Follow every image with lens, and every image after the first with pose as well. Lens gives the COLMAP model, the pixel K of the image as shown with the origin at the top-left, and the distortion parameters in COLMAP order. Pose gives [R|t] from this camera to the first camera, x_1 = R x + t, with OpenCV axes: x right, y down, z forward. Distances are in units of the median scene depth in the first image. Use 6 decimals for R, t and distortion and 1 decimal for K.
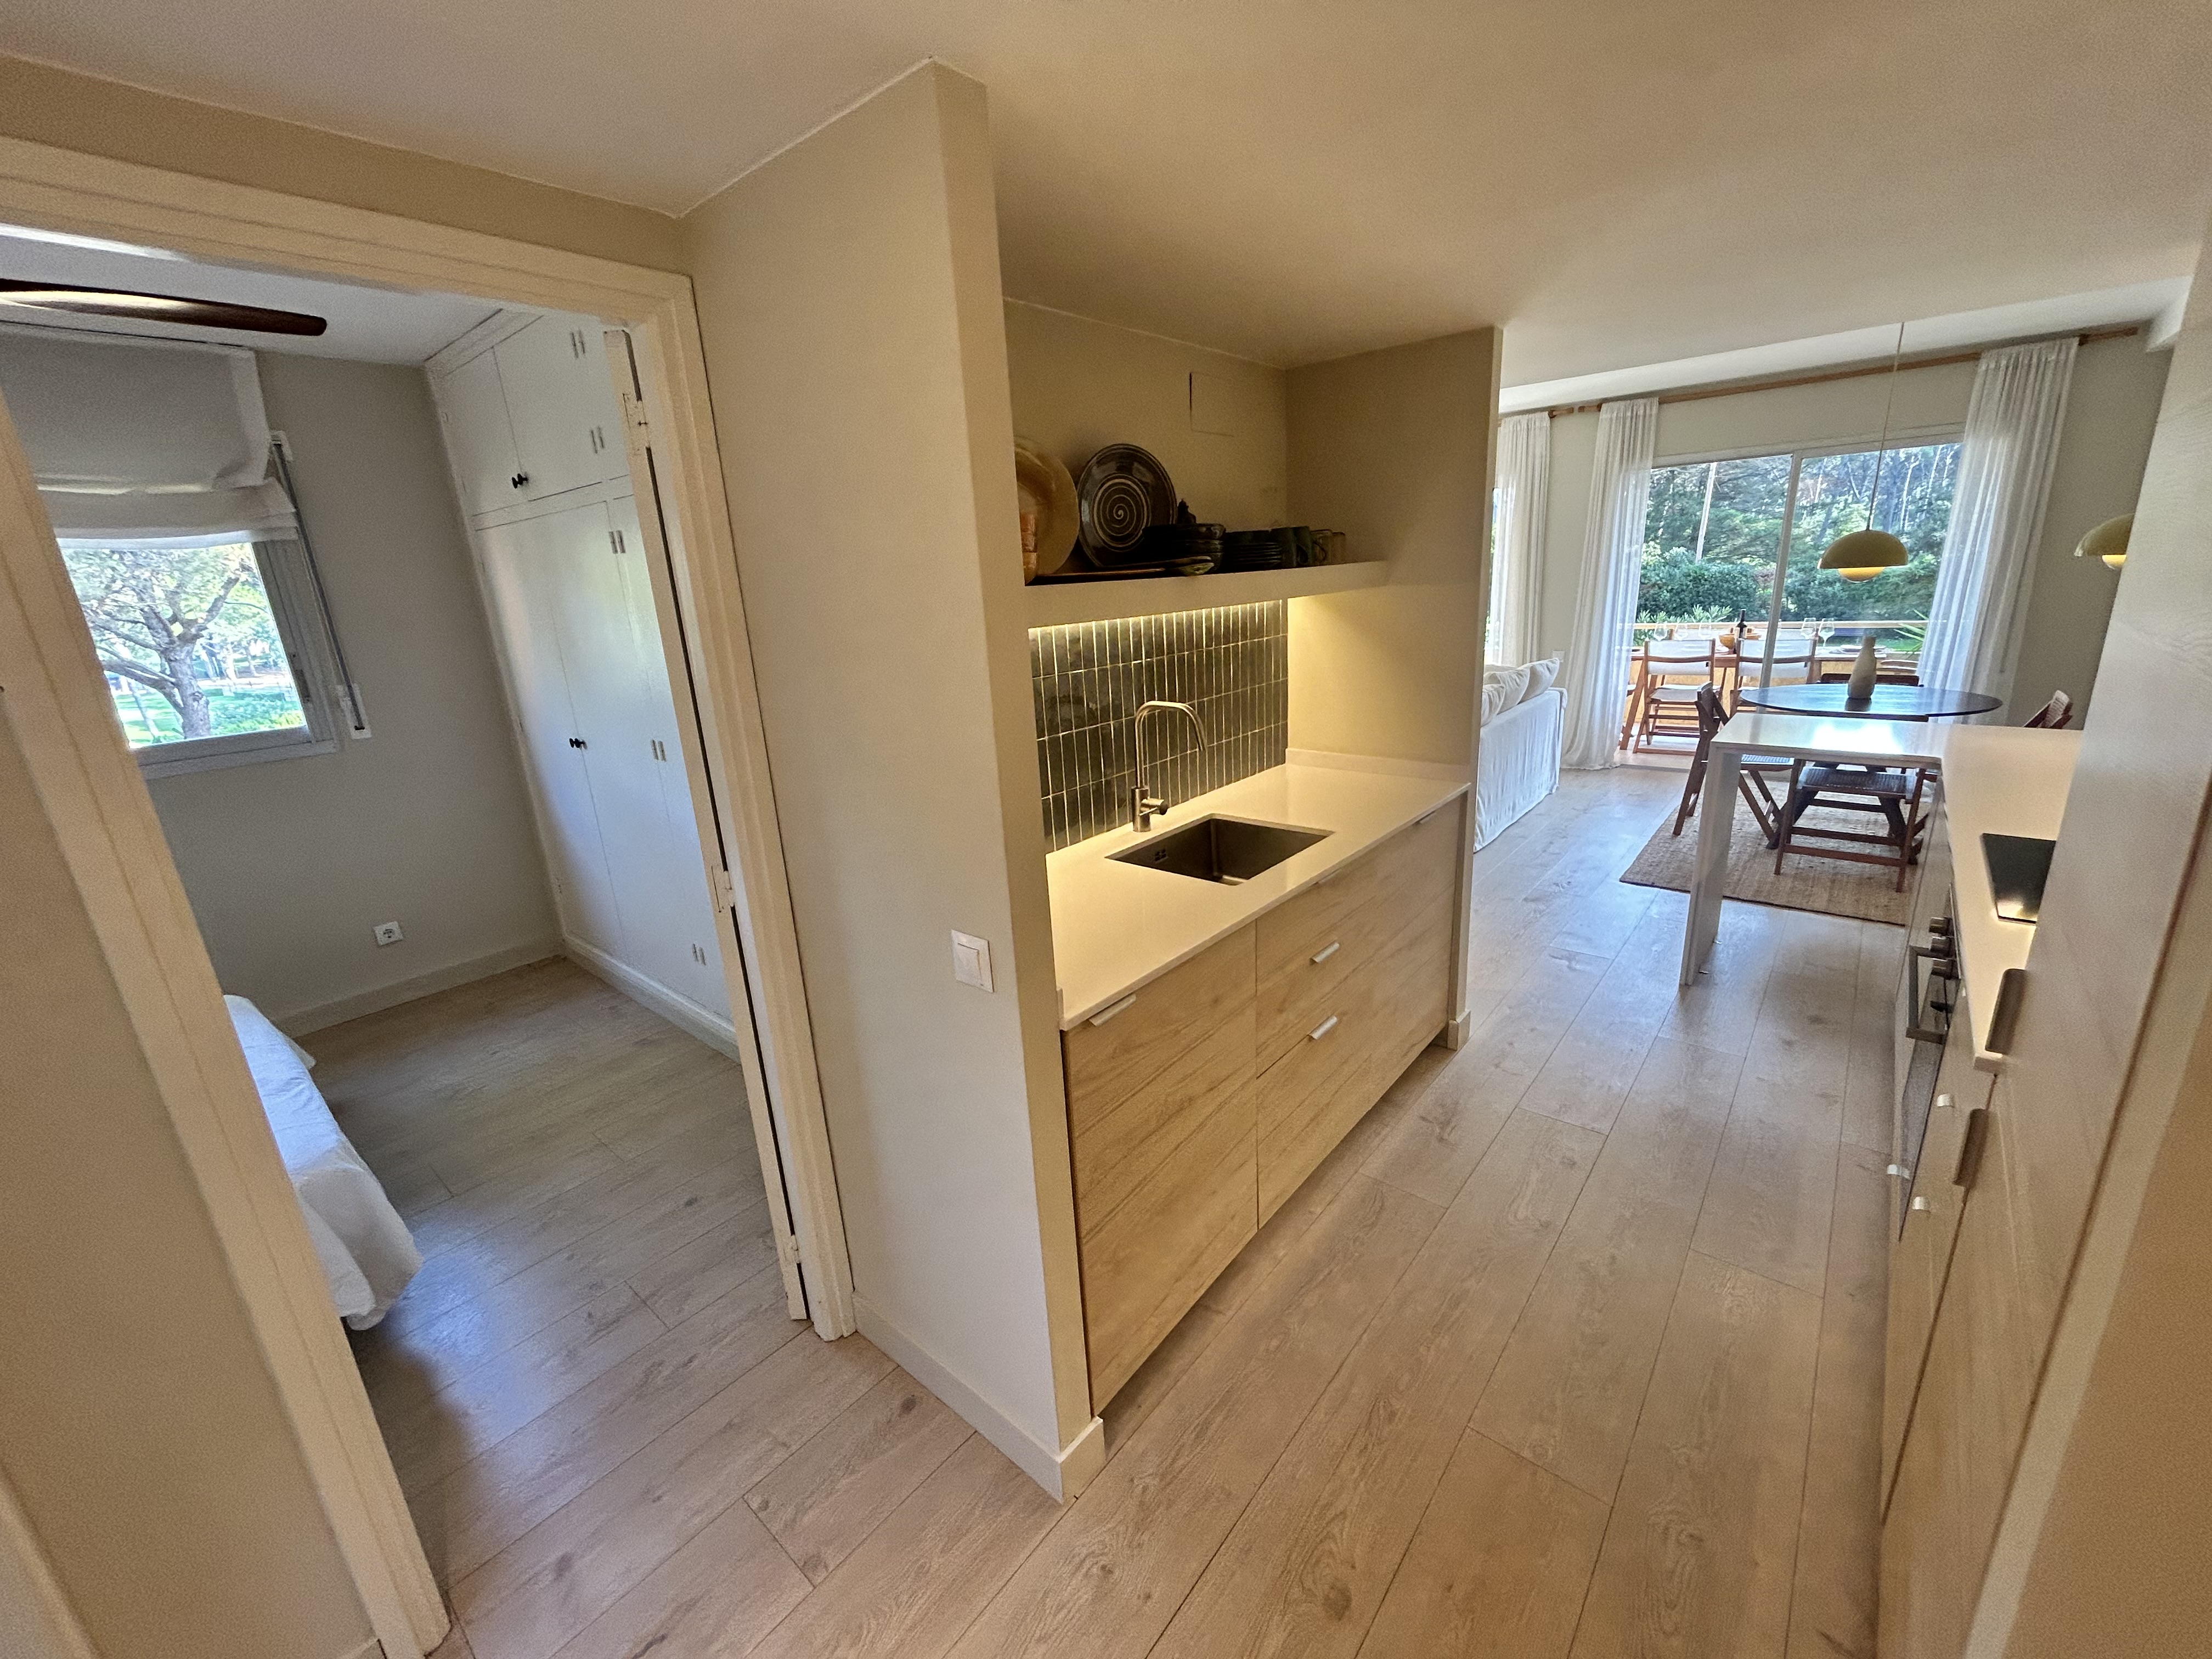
lens RADIAL K [[891.7, 0, 1112.0], [0, 891.7, 825.4], [0, 0, 1]] dist [0.000559, -0.000085]
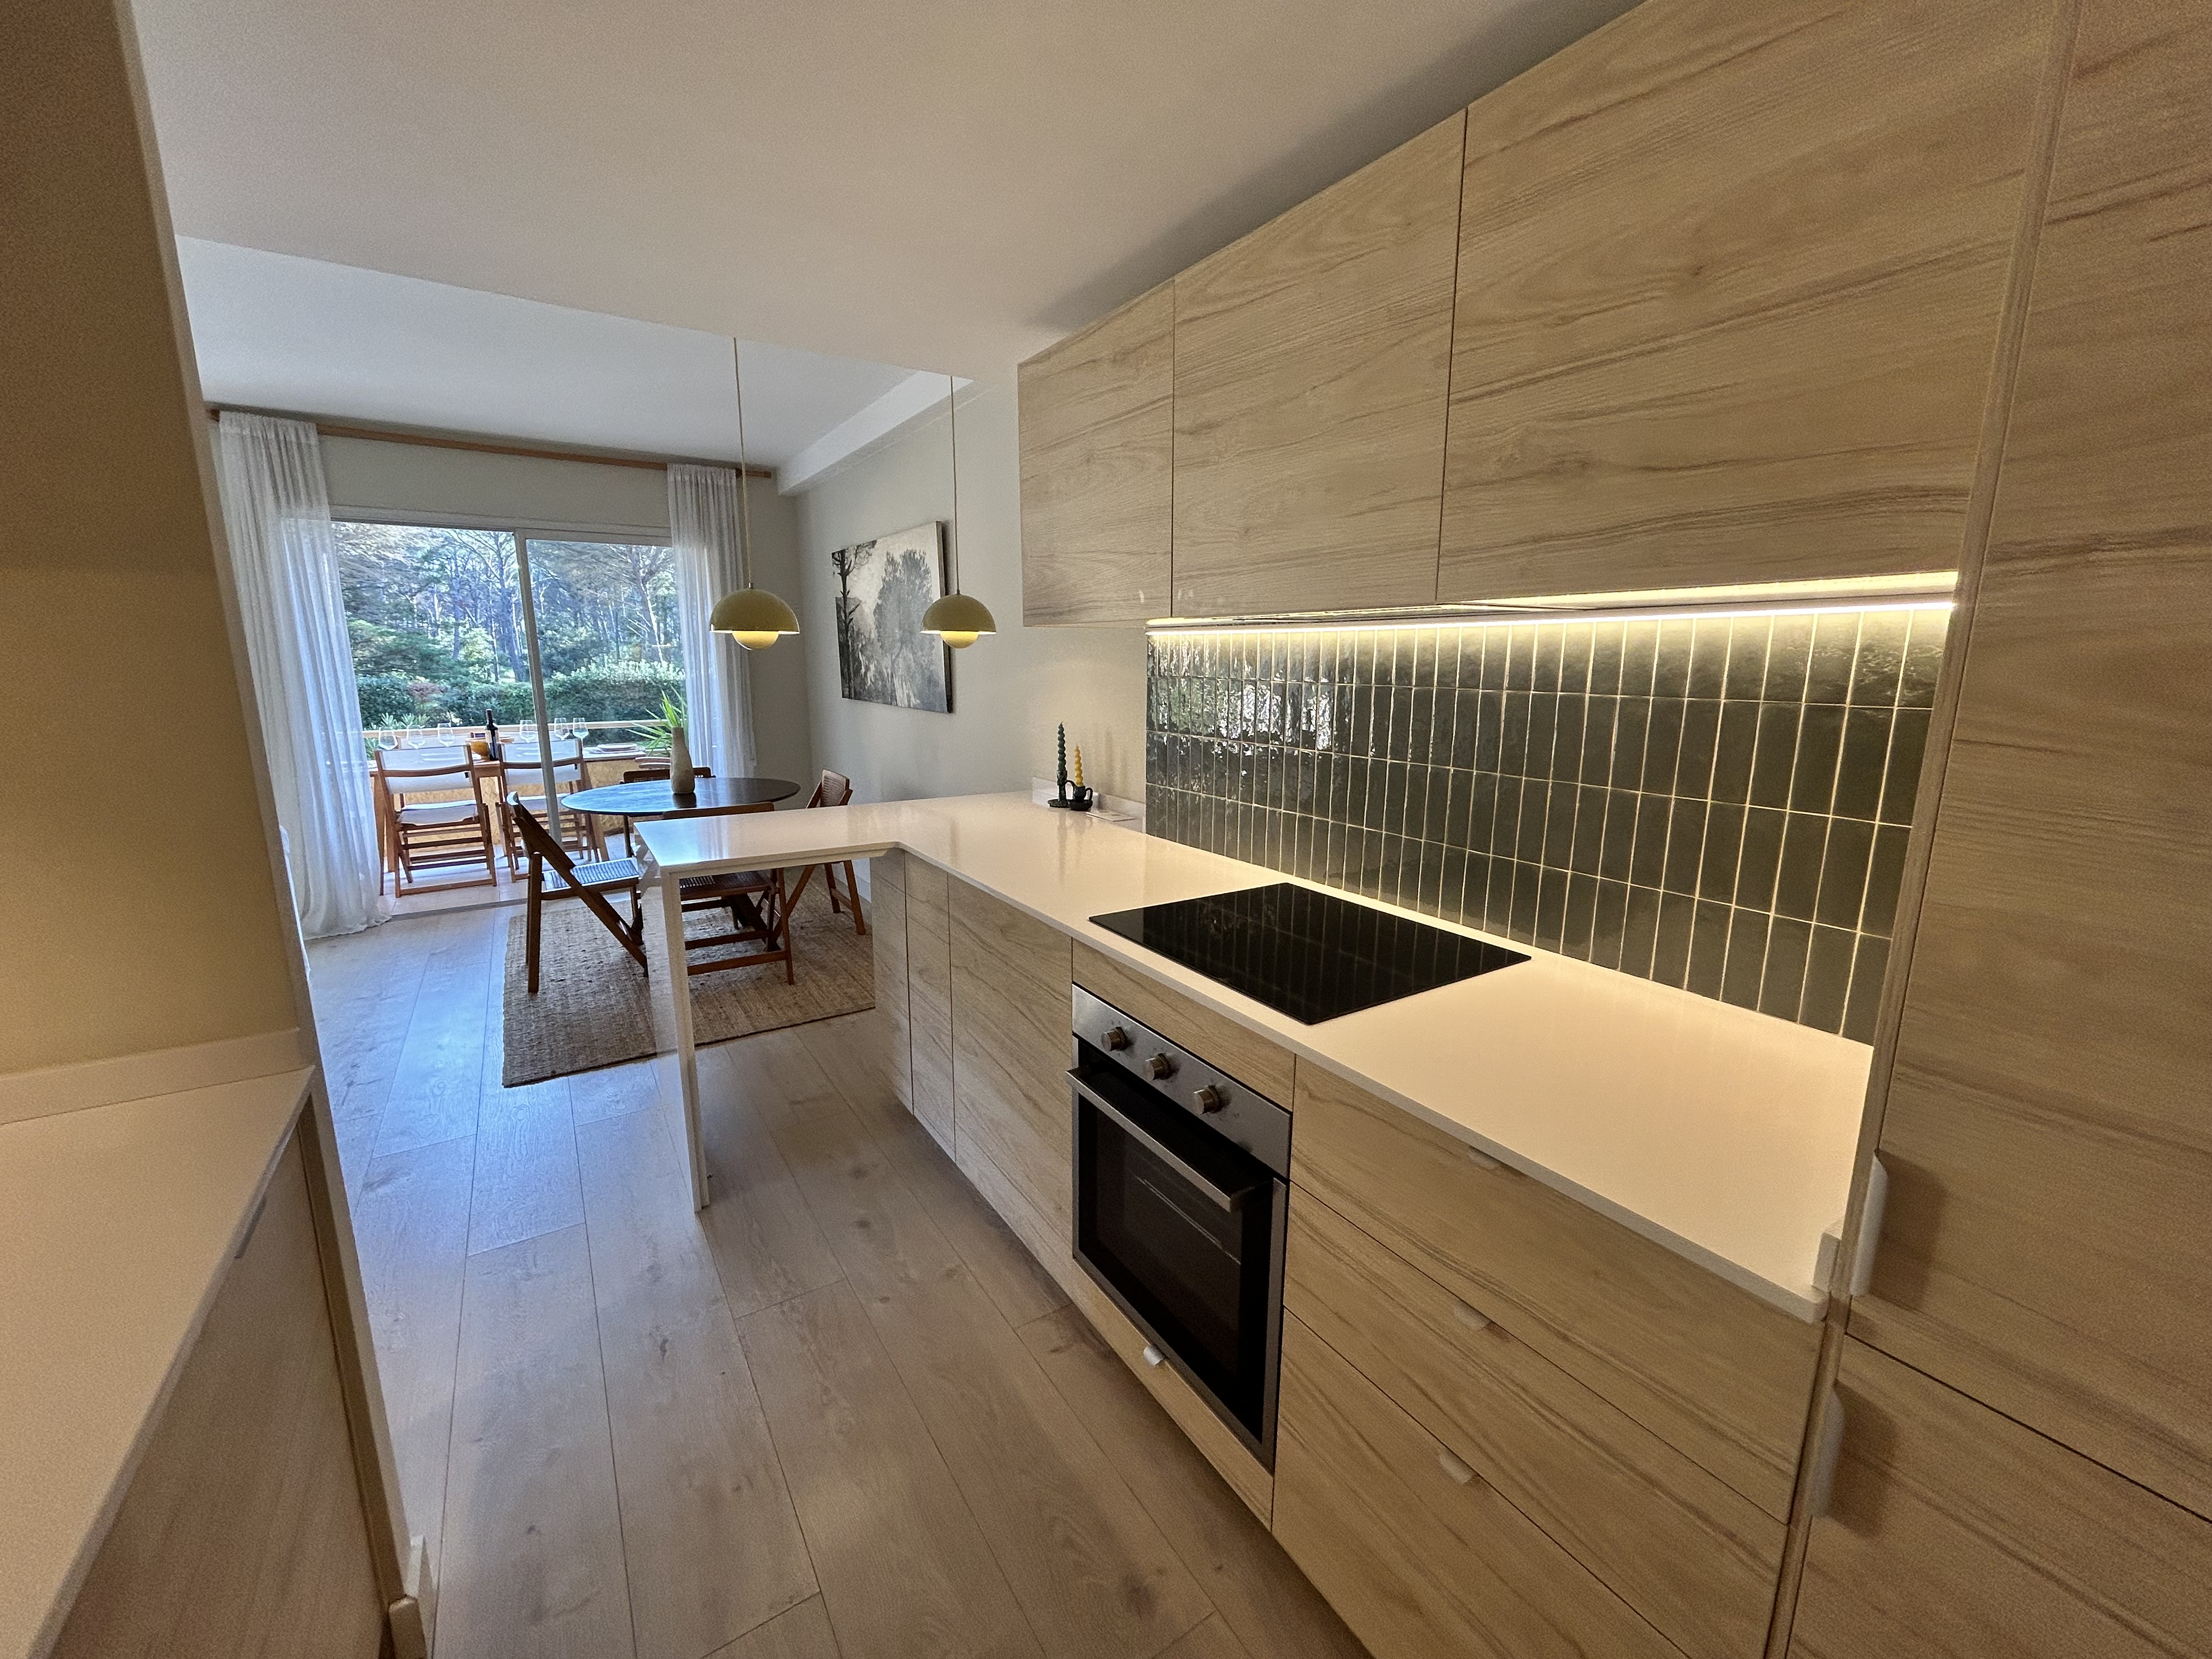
lens RADIAL K [[891.7, 0, 1105.3], [0, 891.7, 830.3], [0, 0, 1]] dist [0.000559, -0.000085]
pose [[0.291434, -0.131880, 0.947456, 0.076063], [0.245302, 0.967635, 0.059235, -0.049611], [-0.924604, 0.215150, 0.314352, 0.289493]]
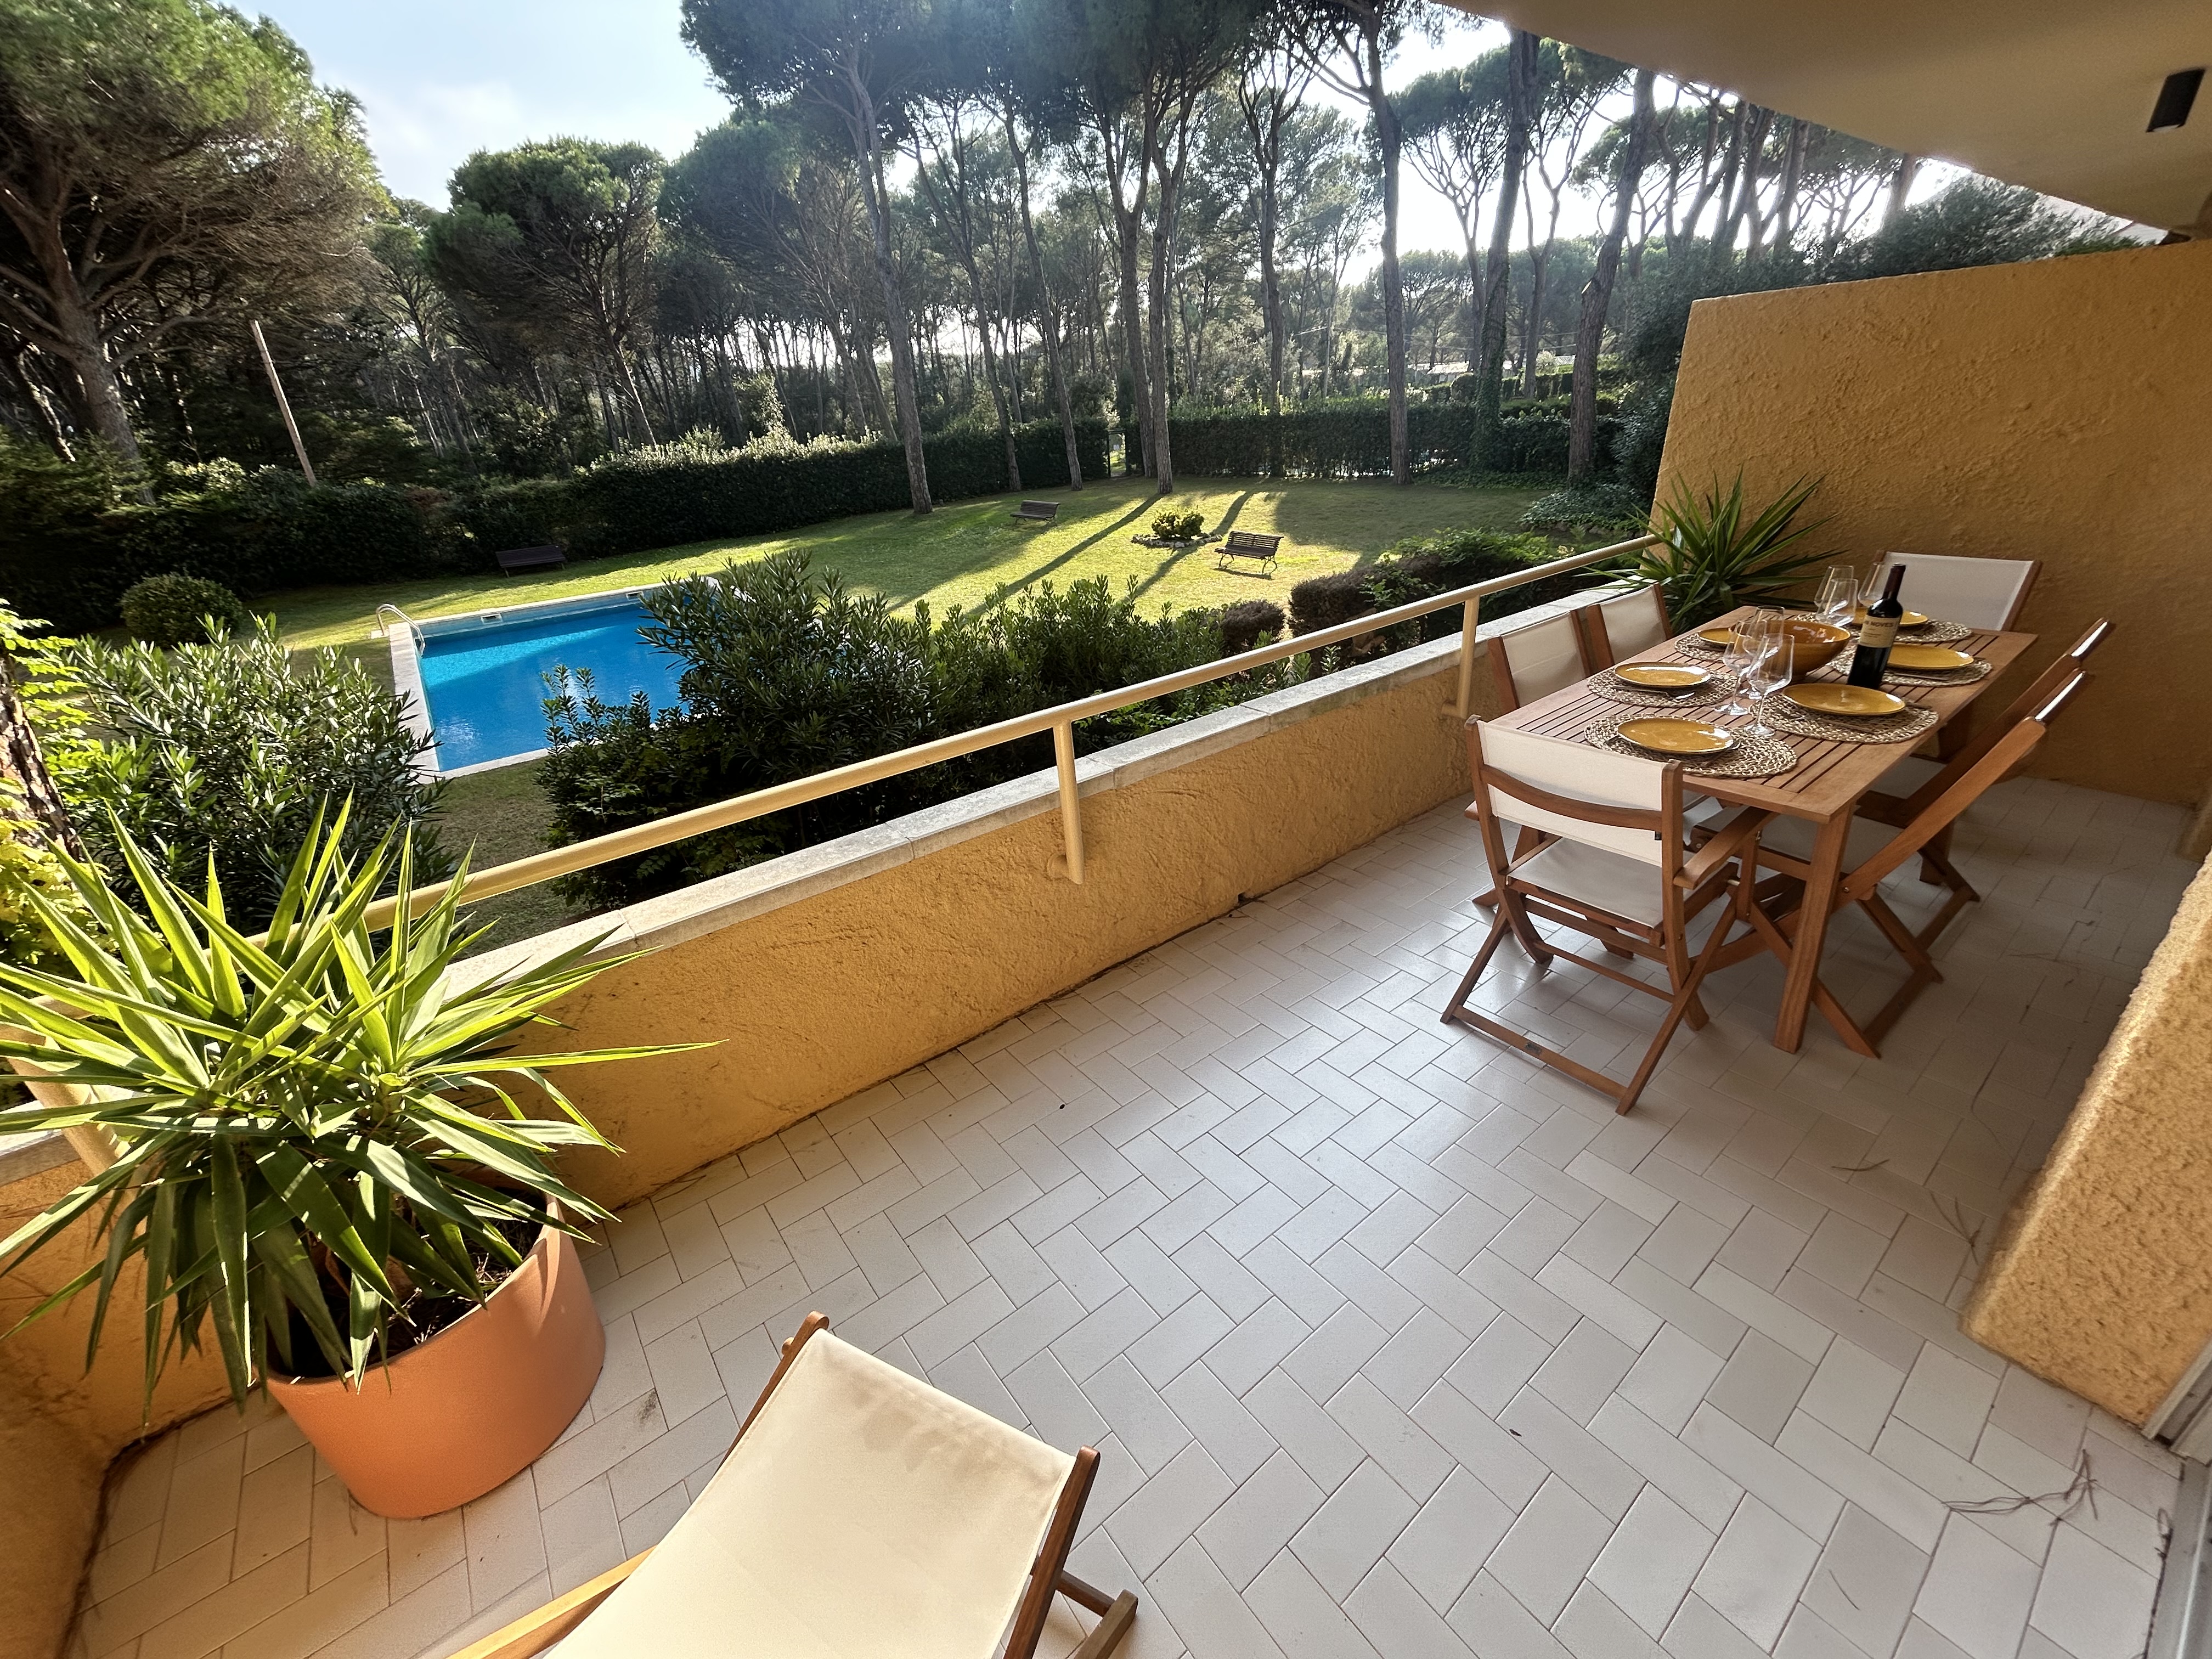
lens RADIAL K [[891.7, 0, 1111.6], [0, 891.7, 826.2], [0, 0, 1]] dist [0.000559, -0.000085]
pose [[0.231015, -0.382242, 0.894720, 0.357342], [0.309344, 0.900732, 0.304938, -0.501902], [-0.922463, 0.206331, 0.326327, 1.694874]]
